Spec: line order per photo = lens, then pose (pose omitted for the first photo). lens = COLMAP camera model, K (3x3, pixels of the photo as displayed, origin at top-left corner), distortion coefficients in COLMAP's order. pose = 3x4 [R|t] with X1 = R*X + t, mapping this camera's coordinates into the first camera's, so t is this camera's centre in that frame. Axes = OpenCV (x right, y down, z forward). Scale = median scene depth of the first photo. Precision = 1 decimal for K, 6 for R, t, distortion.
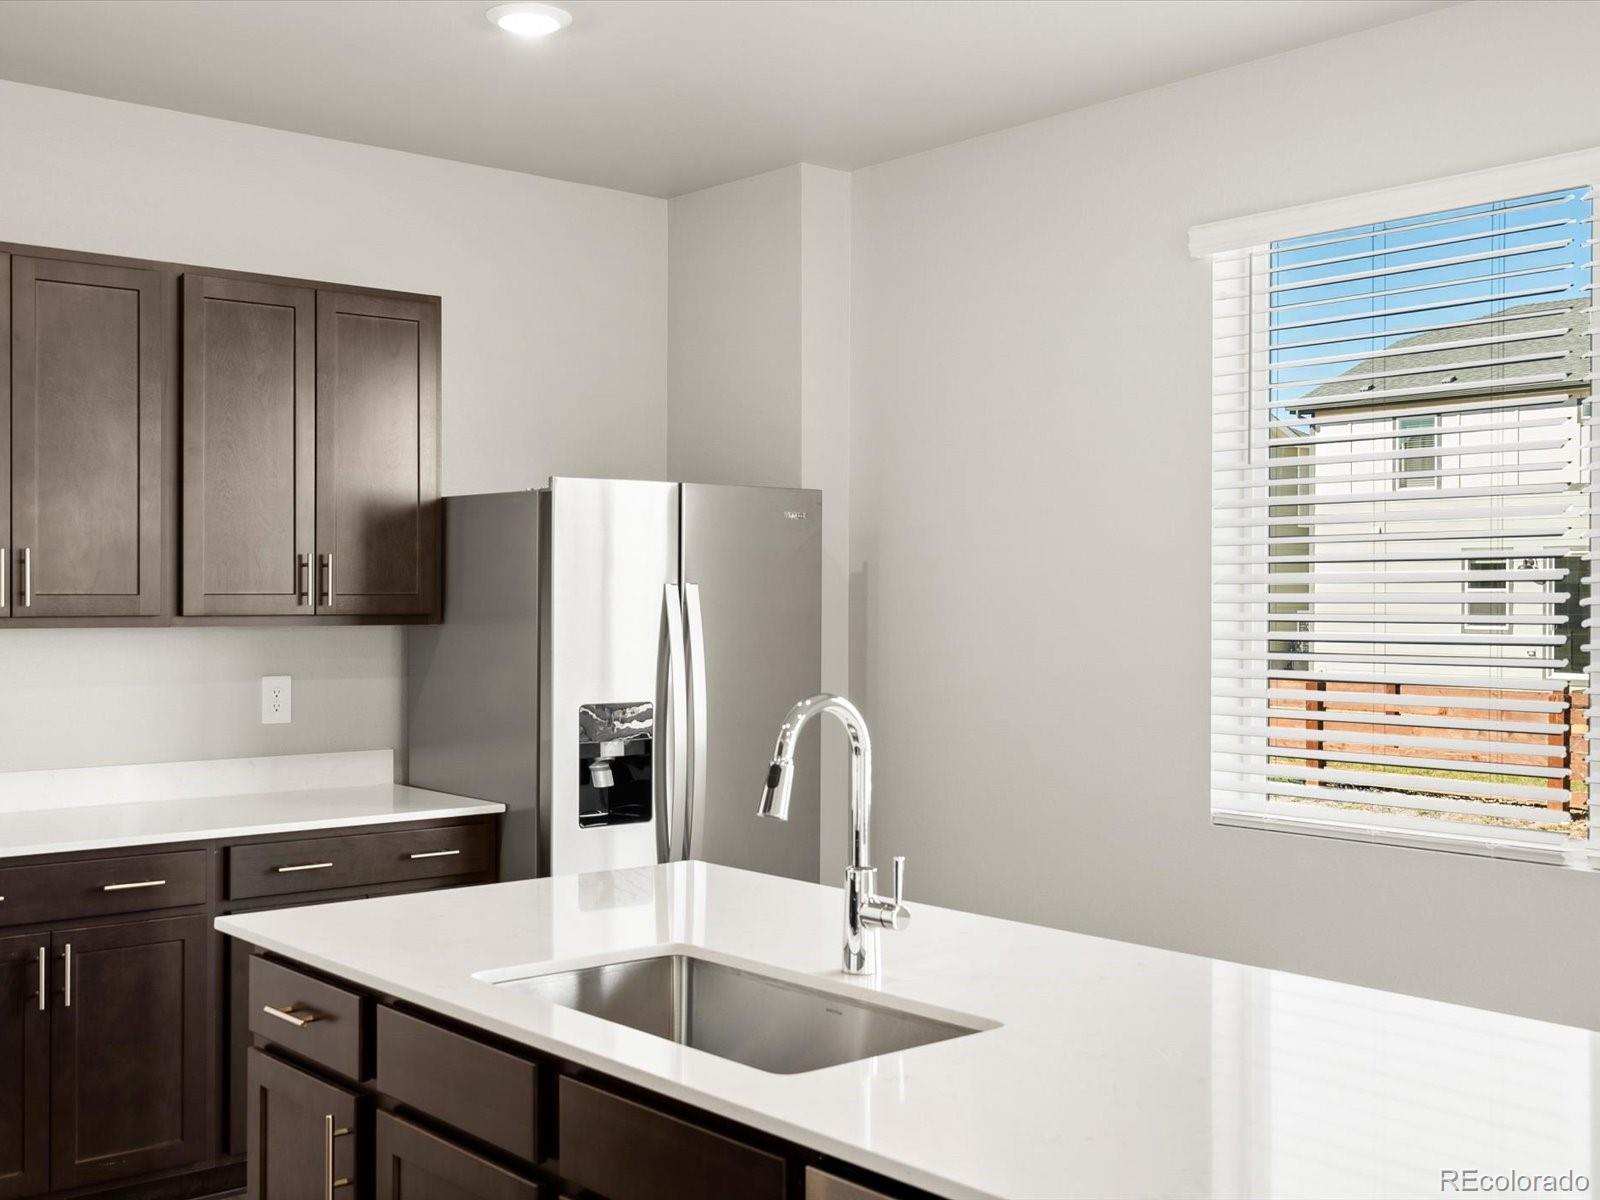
lens RADIAL K [[1777.8, 0, 799.9], [0, 1777.8, 601.8], [0, 0, 1]] dist [-0.005576, 0.000000]
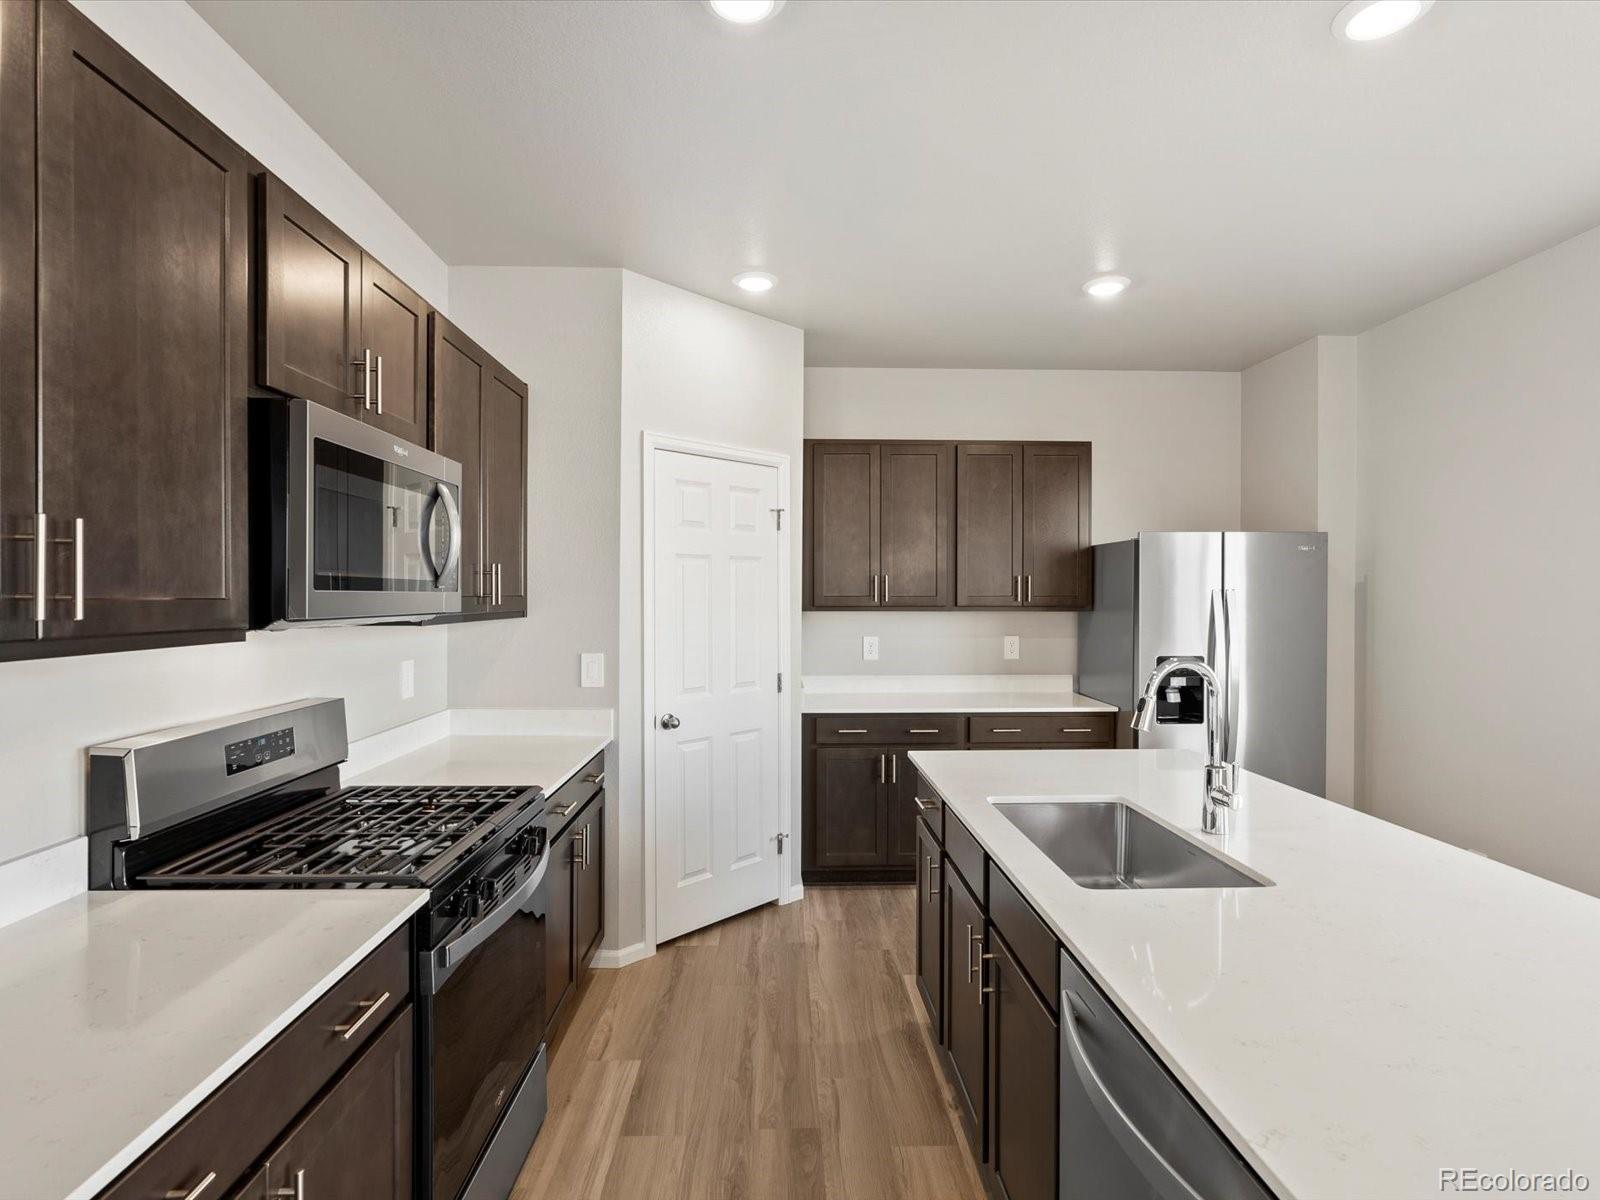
lens RADIAL K [[831.4, 0, 802.1], [0, 831.4, 595.9], [0, 0, 1]] dist [0.000512, 0.000202]
pose [[0.788295, -0.000152, -0.615297, 0.111374], [-0.002474, 0.999991, -0.003416, -0.000153], [0.615292, 0.004215, 0.788288, 0.100542]]
